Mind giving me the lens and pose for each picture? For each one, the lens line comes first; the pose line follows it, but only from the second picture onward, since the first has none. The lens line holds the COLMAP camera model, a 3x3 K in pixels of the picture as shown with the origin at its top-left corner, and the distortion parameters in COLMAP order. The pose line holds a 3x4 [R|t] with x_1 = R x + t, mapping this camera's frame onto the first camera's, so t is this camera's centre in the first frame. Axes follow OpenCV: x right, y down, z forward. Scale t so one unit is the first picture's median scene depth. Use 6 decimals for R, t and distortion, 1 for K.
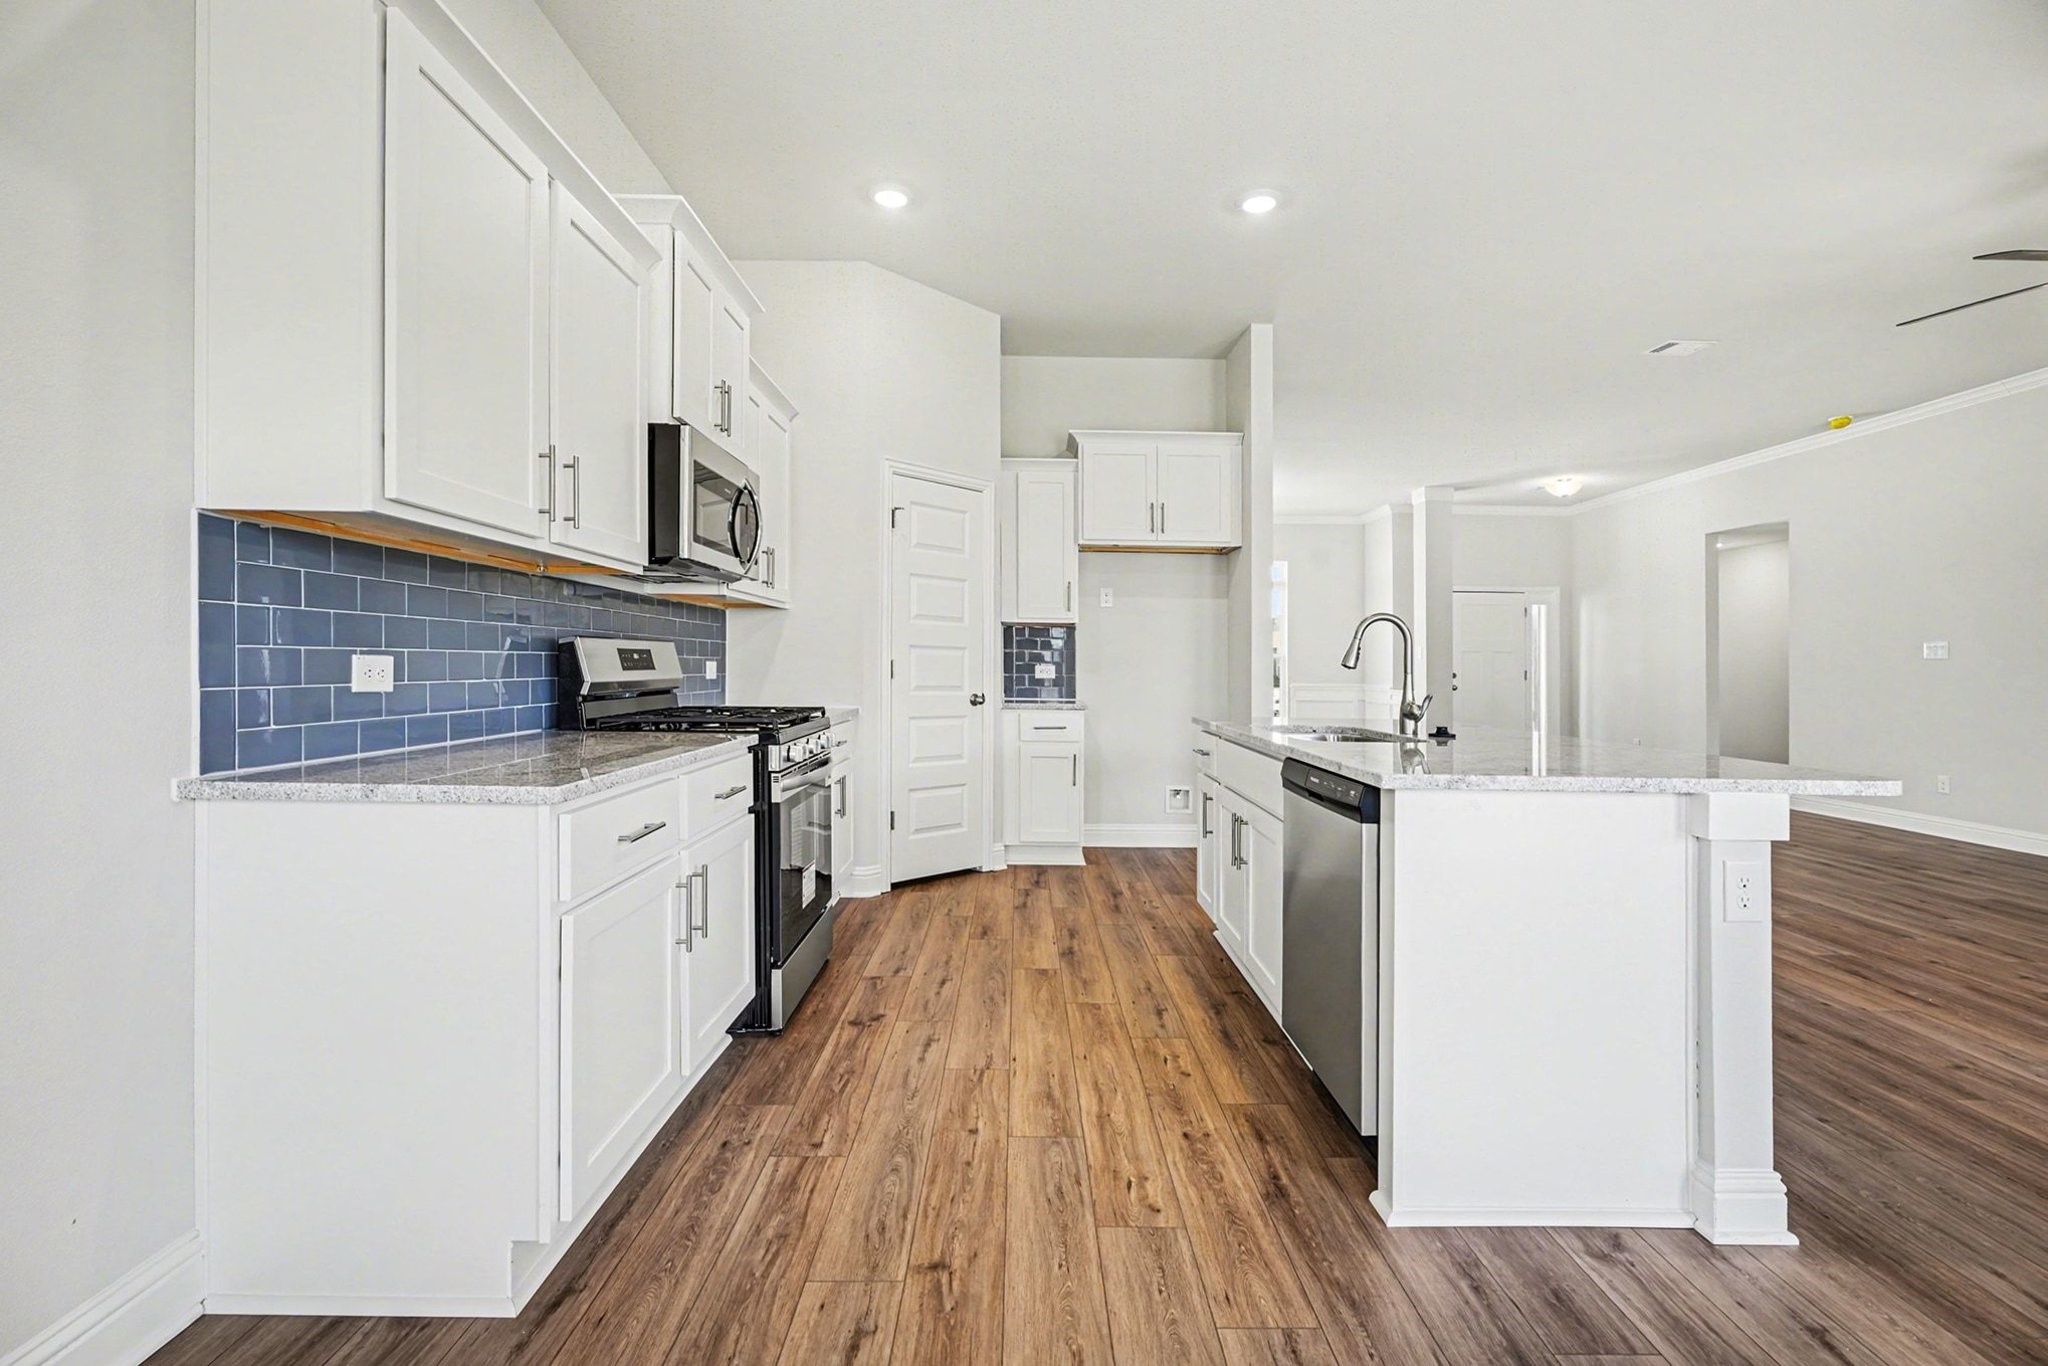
lens RADIAL K [[910.8, 0, 1024.6], [0, 910.8, 664.8], [0, 0, 1]] dist [-0.002010, 0.000953]
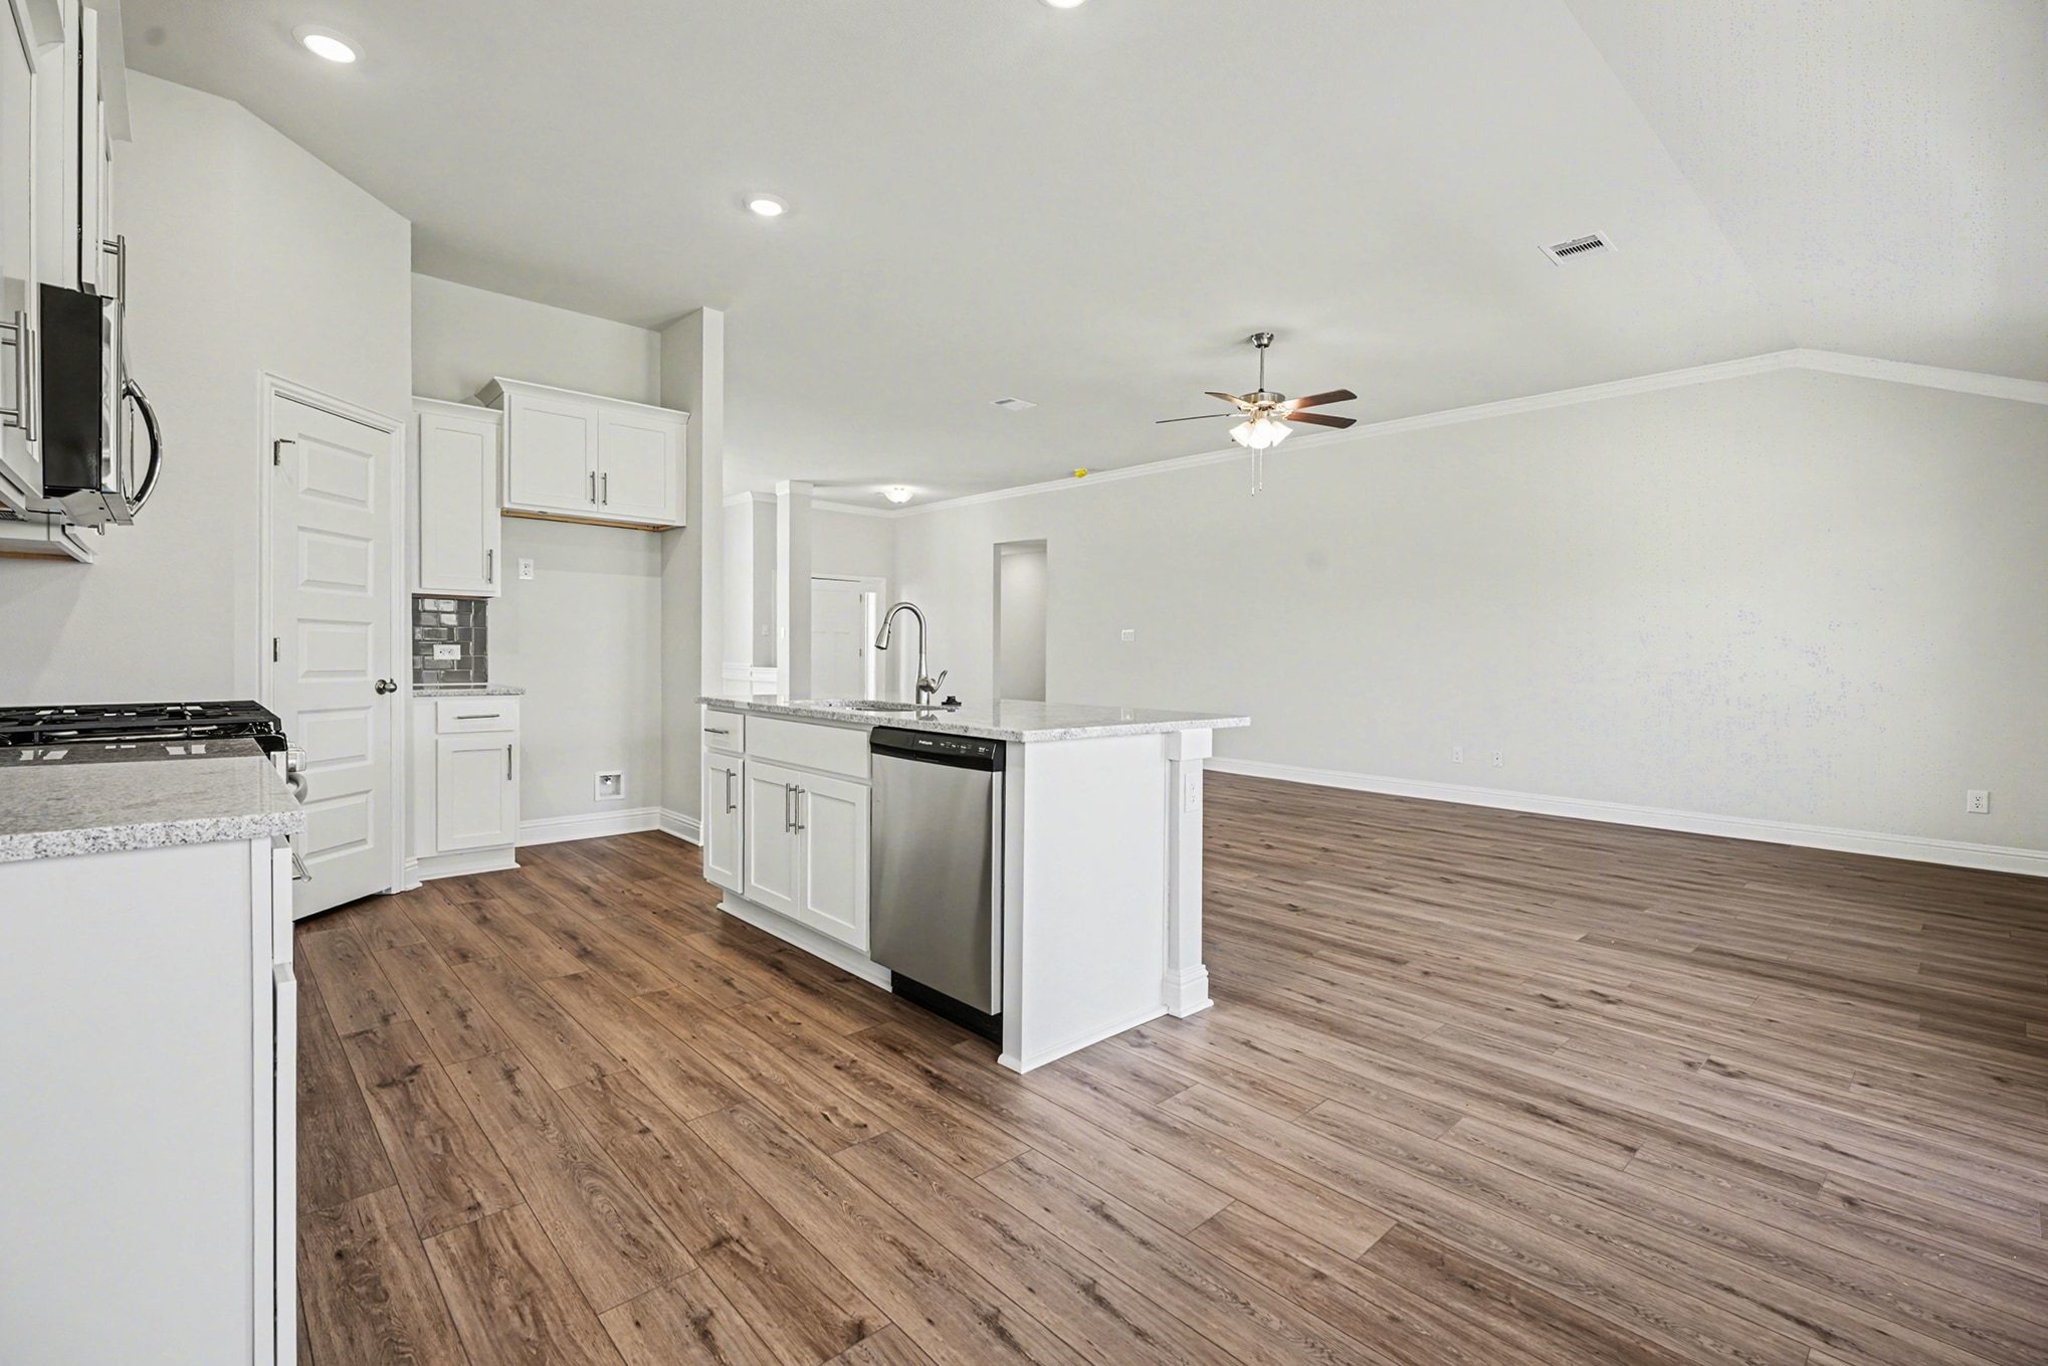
lens RADIAL K [[916.5, 0, 1005.1], [0, 916.5, 655.8], [0, 0, 1]] dist [-0.003261, 0.006177]
pose [[0.747402, -0.006698, 0.664338, -0.334823], [-0.003237, 0.999901, 0.013723, -0.004458], [-0.664364, -0.012407, 0.747306, 0.021639]]
